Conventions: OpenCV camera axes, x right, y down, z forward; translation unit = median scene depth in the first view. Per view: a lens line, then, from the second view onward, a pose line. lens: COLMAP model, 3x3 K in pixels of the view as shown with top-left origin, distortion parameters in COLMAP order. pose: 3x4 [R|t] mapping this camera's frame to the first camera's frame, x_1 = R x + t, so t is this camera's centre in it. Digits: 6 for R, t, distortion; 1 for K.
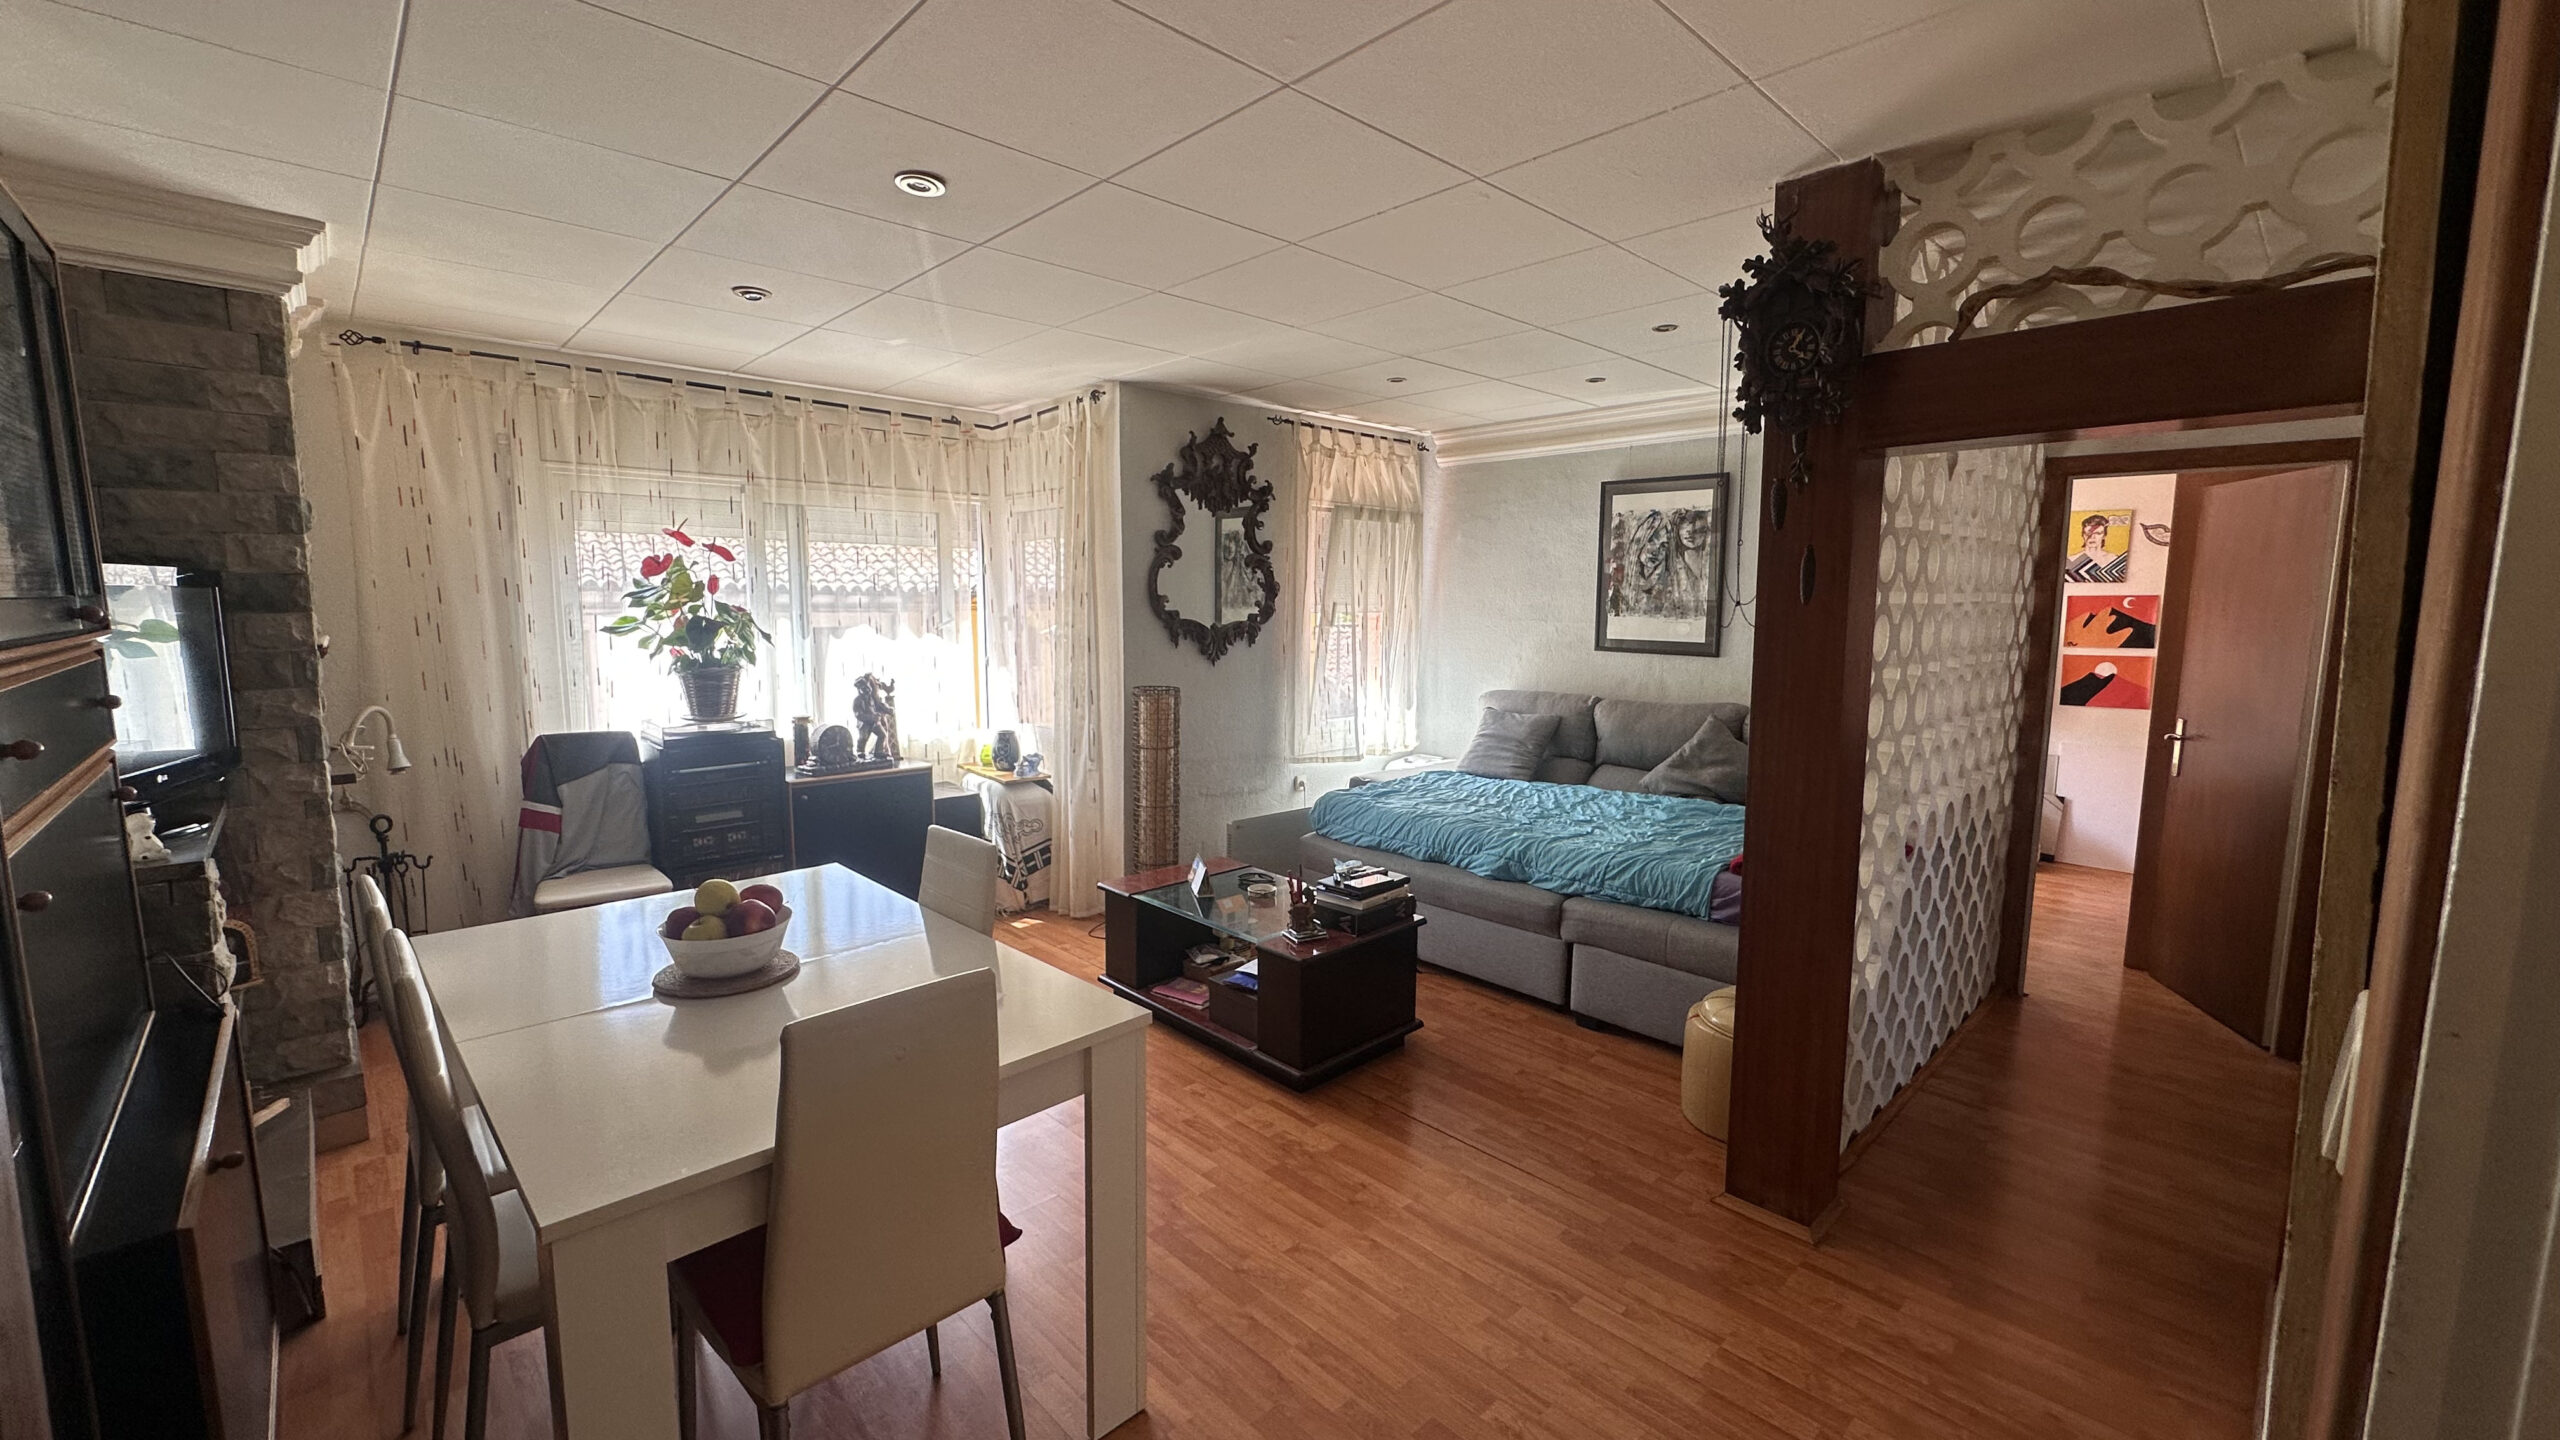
lens RADIAL K [[1021.4, 0, 1279.1], [0, 1021.4, 715.3], [0, 0, 1]] dist [-0.003258, 0.000357]
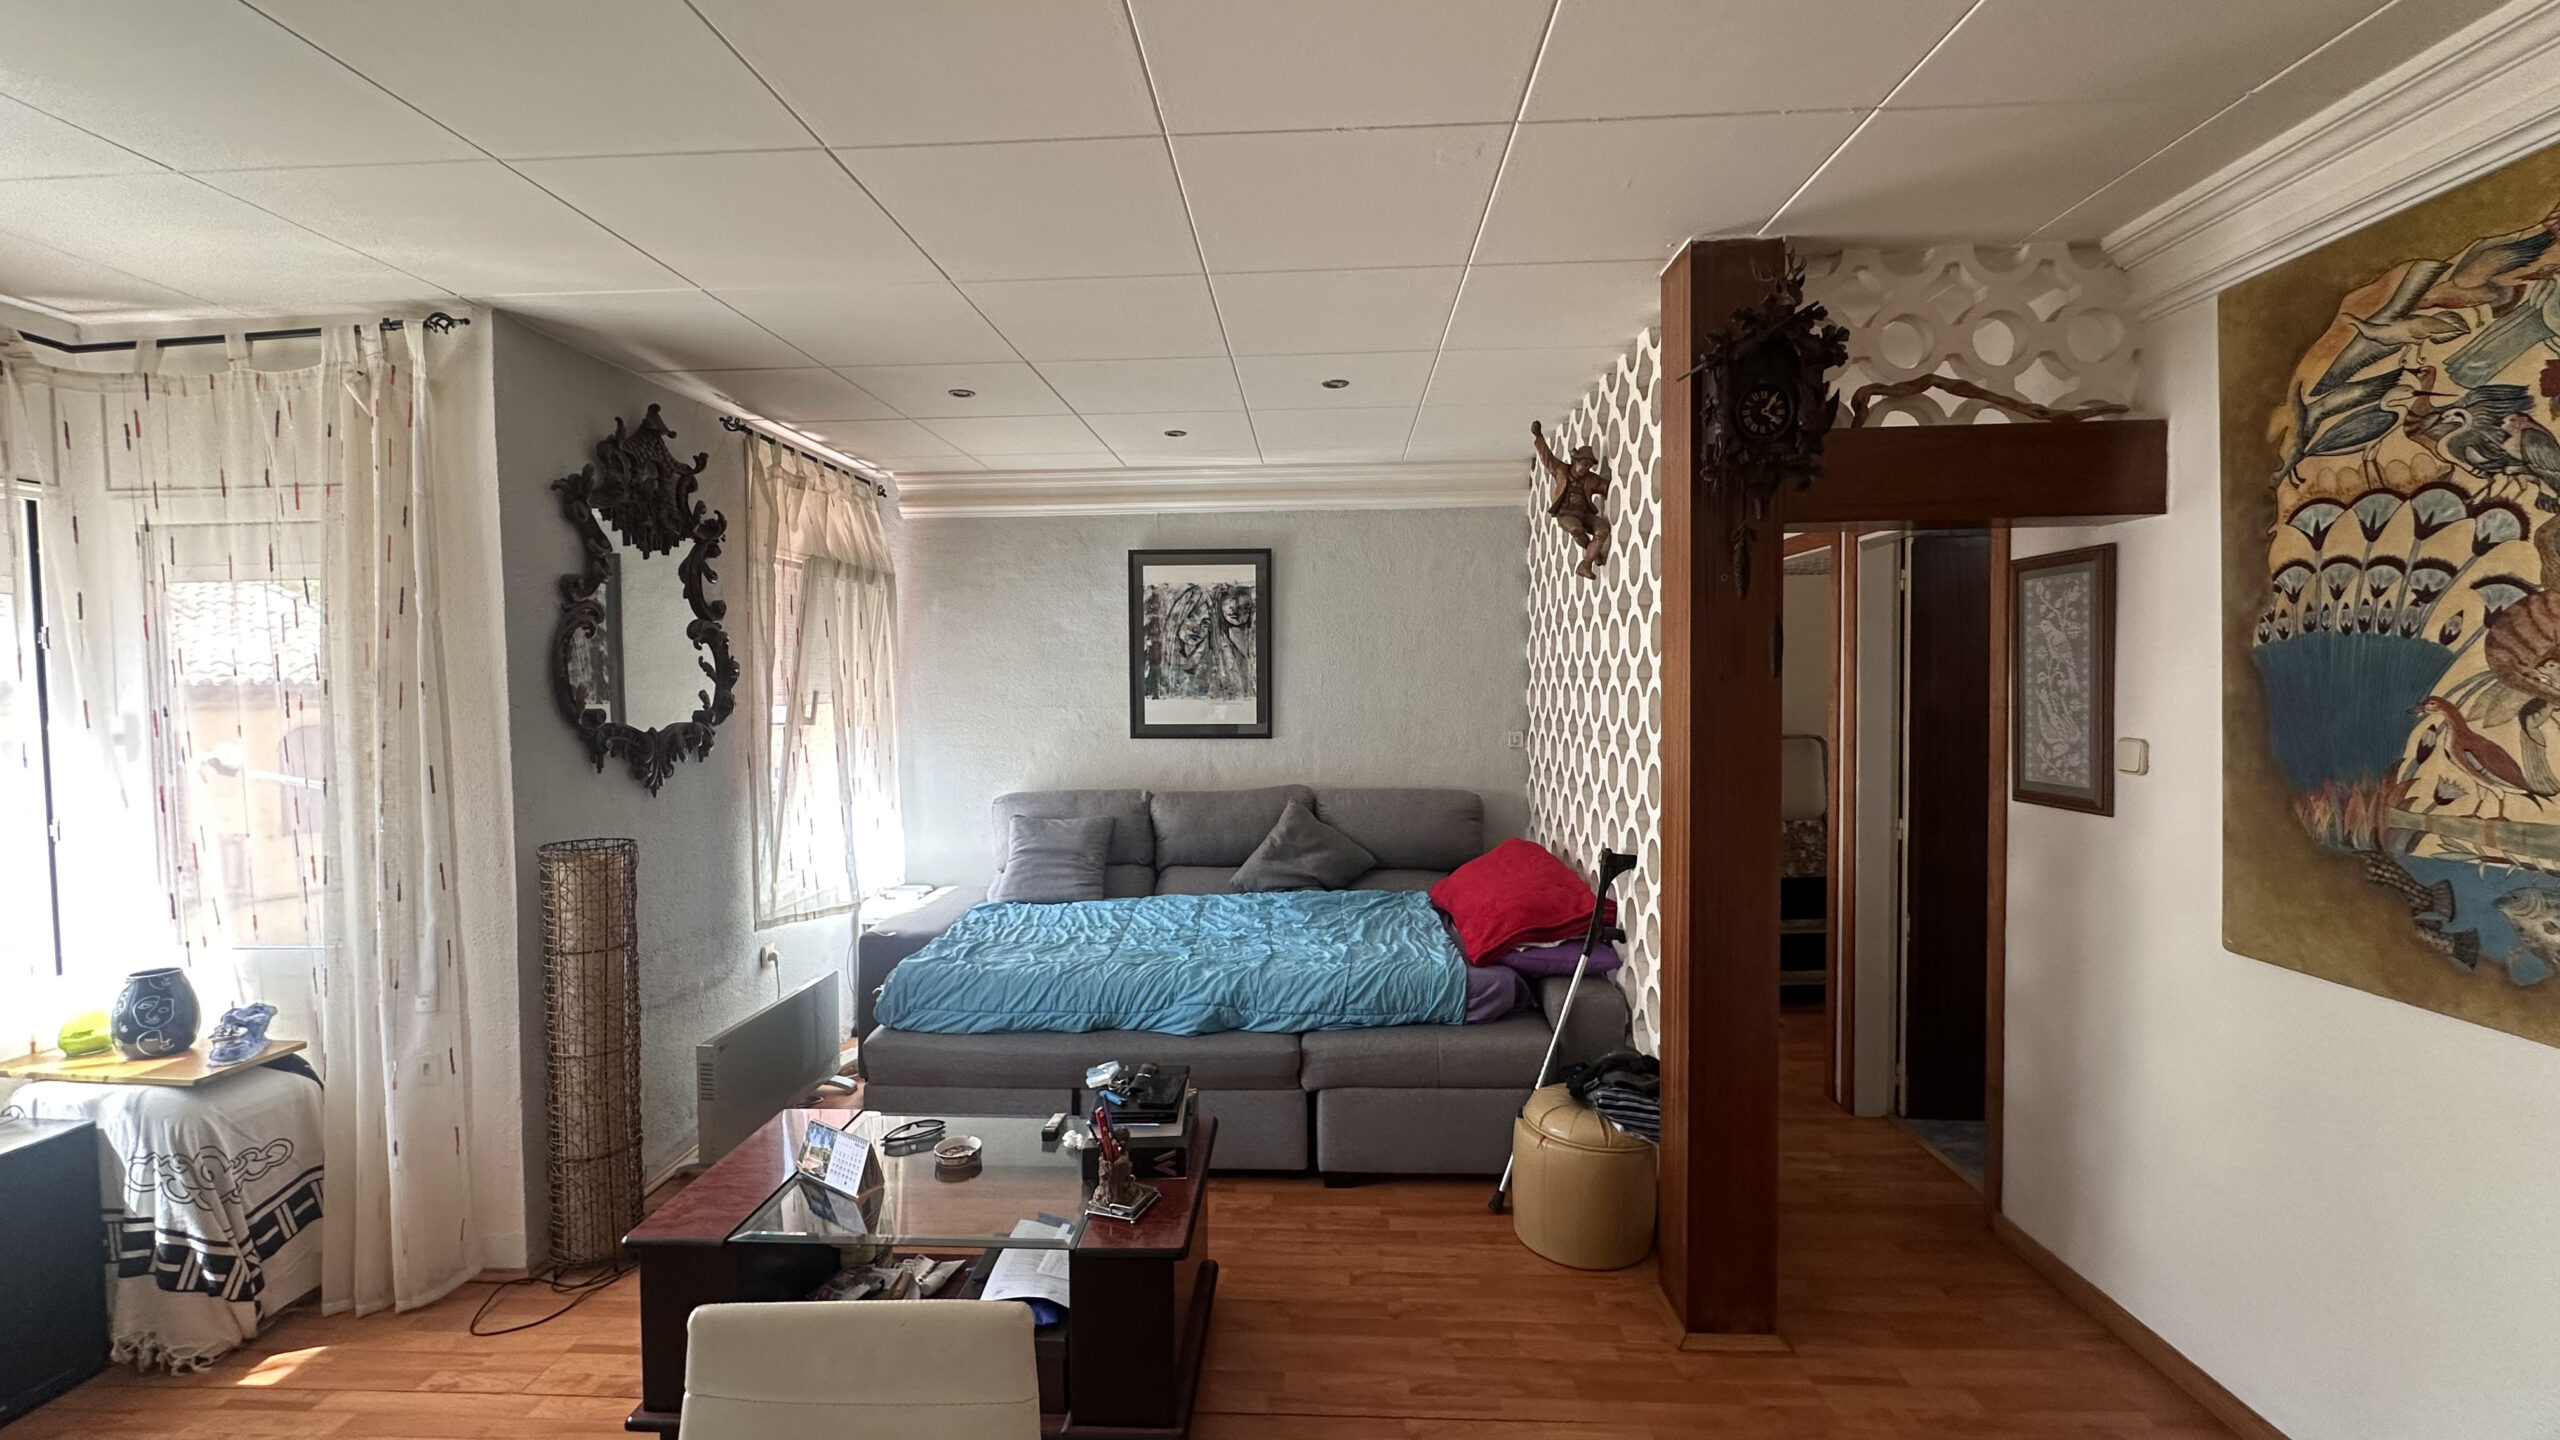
lens RADIAL K [[1021.4, 0, 1280.9], [0, 1021.4, 716.9], [0, 0, 1]] dist [-0.003258, 0.000357]
pose [[0.720640, -0.039996, 0.692155, -0.221997], [0.094958, 0.994620, -0.041391, -0.035567], [-0.686776, 0.095554, 0.720561, 0.292989]]
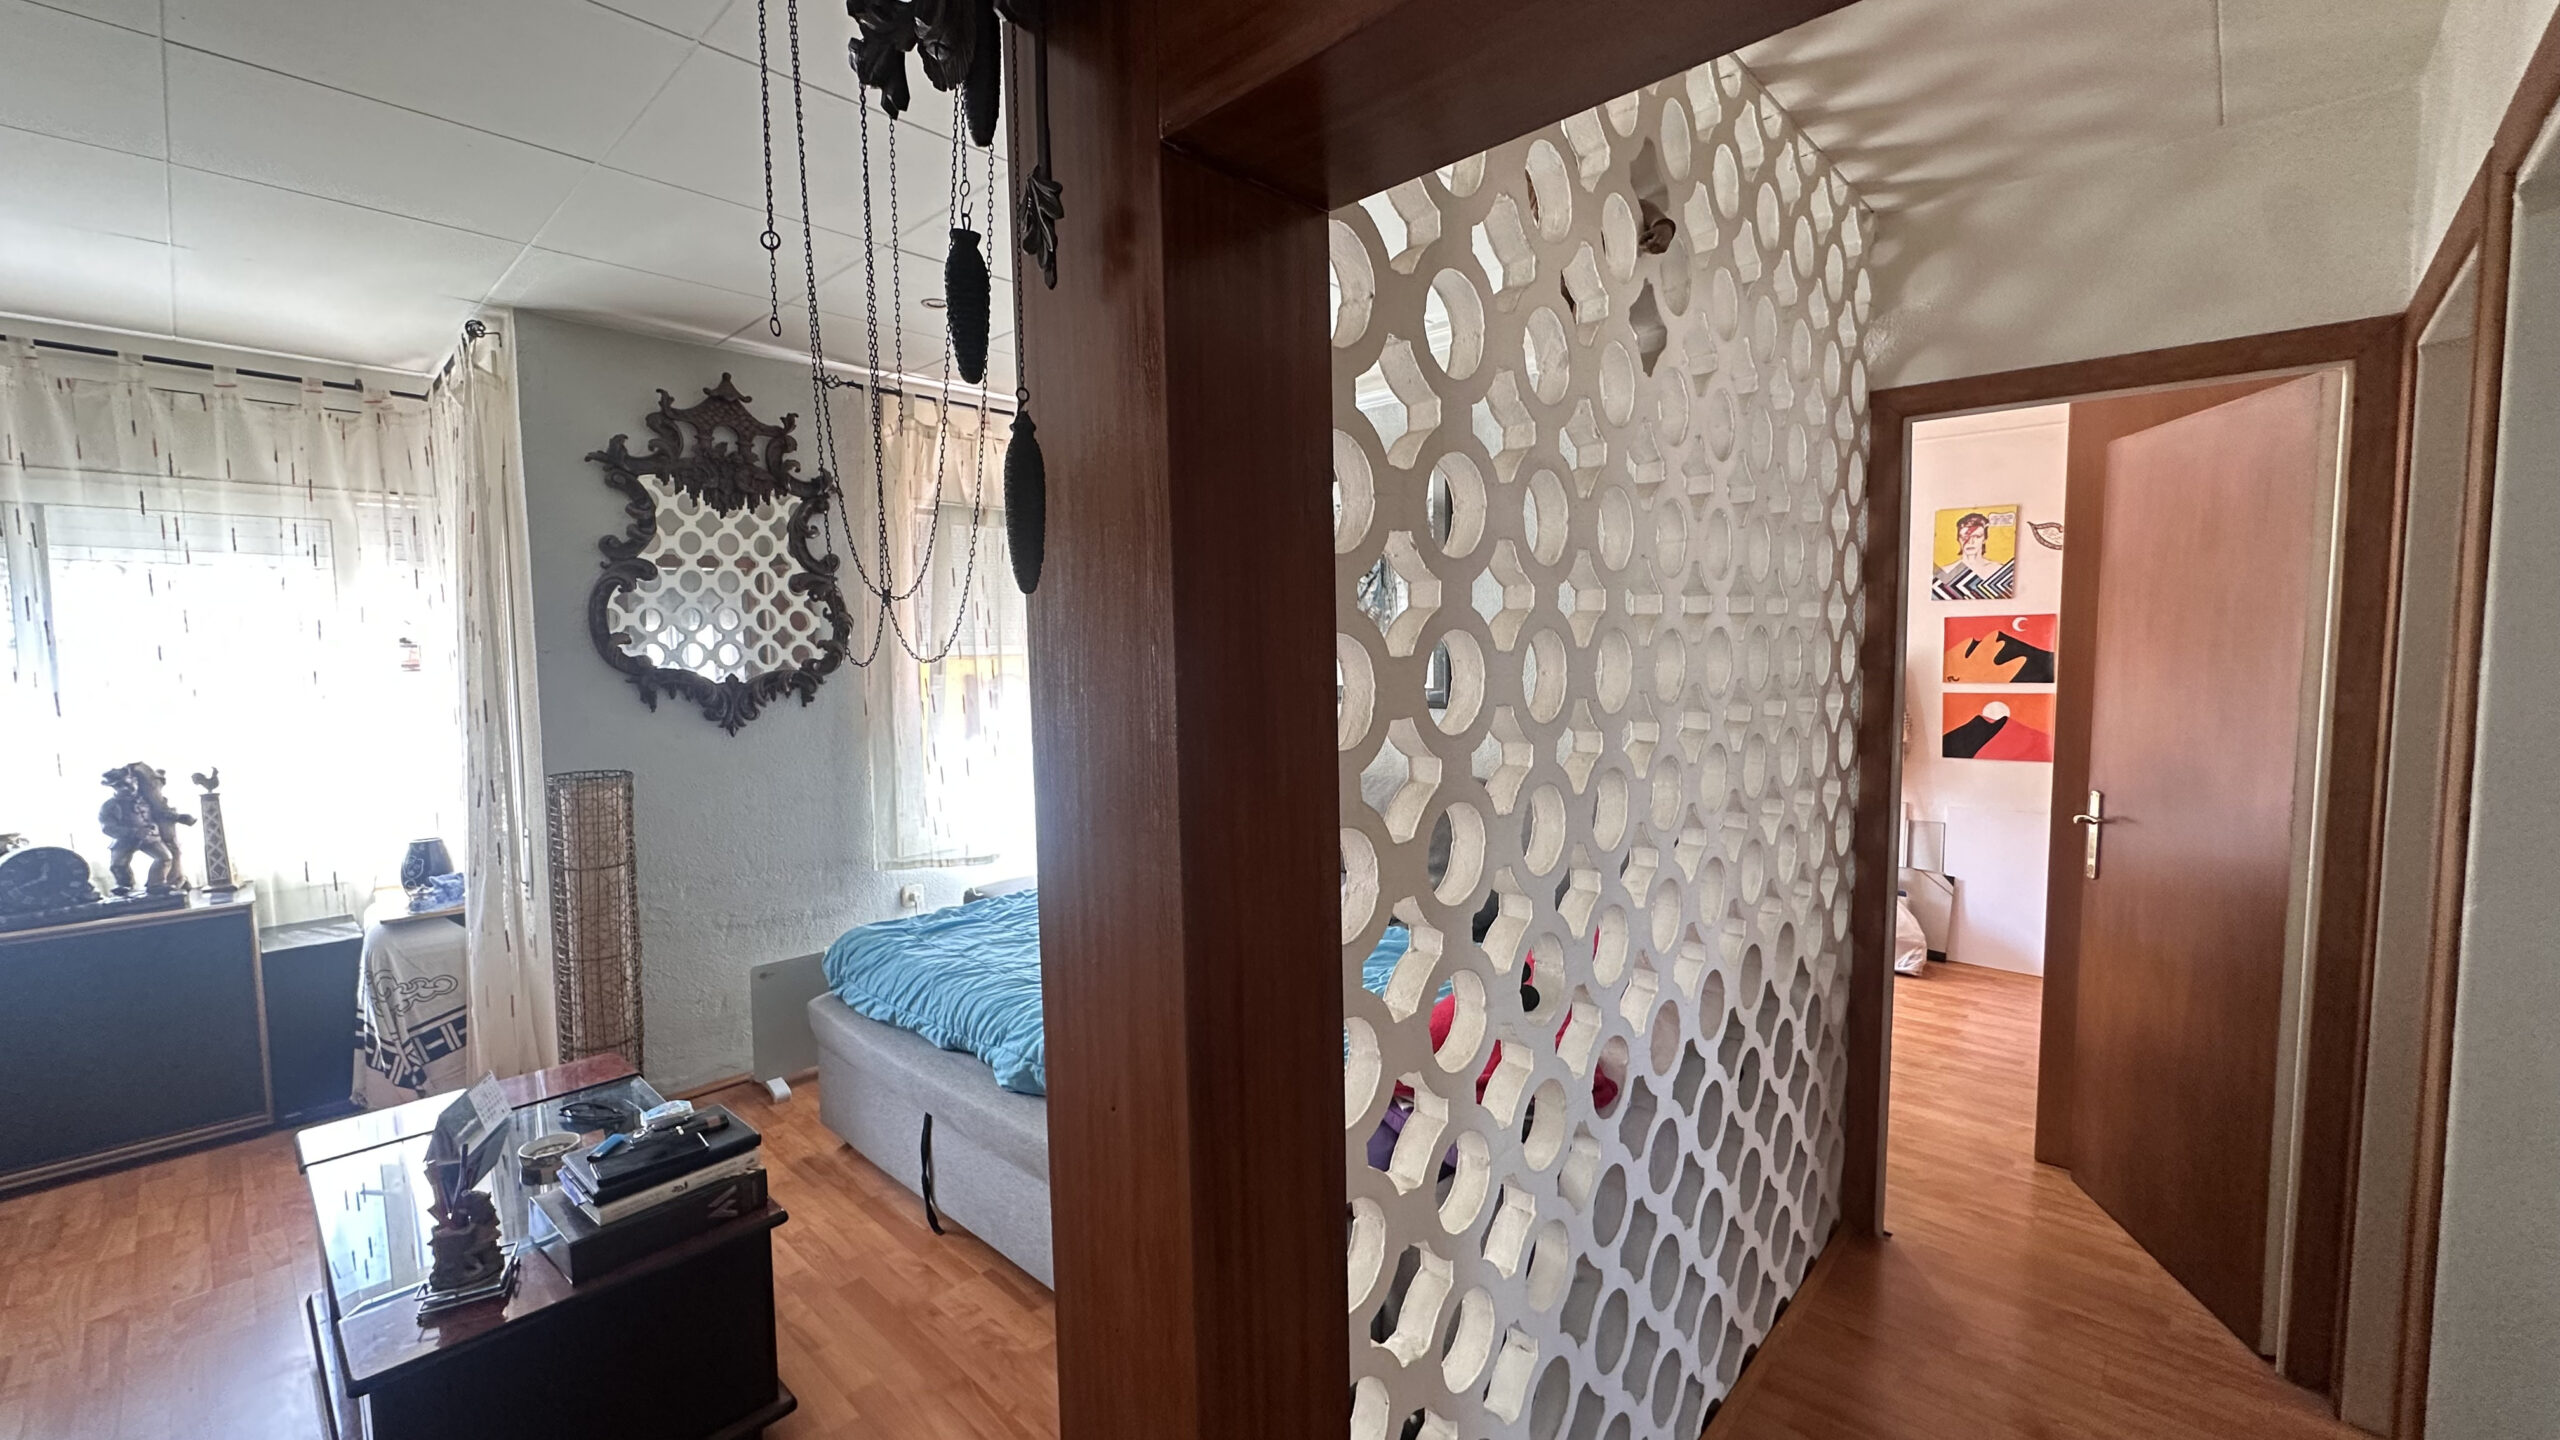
lens RADIAL K [[1021.4, 0, 1282.5], [0, 1021.4, 714.5], [0, 0, 1]] dist [-0.003258, 0.000357]
pose [[0.998158, -0.021019, 0.056906, 0.269506], [0.023614, 0.998693, -0.045326, -0.023737], [-0.055879, 0.046586, 0.997350, 0.307306]]
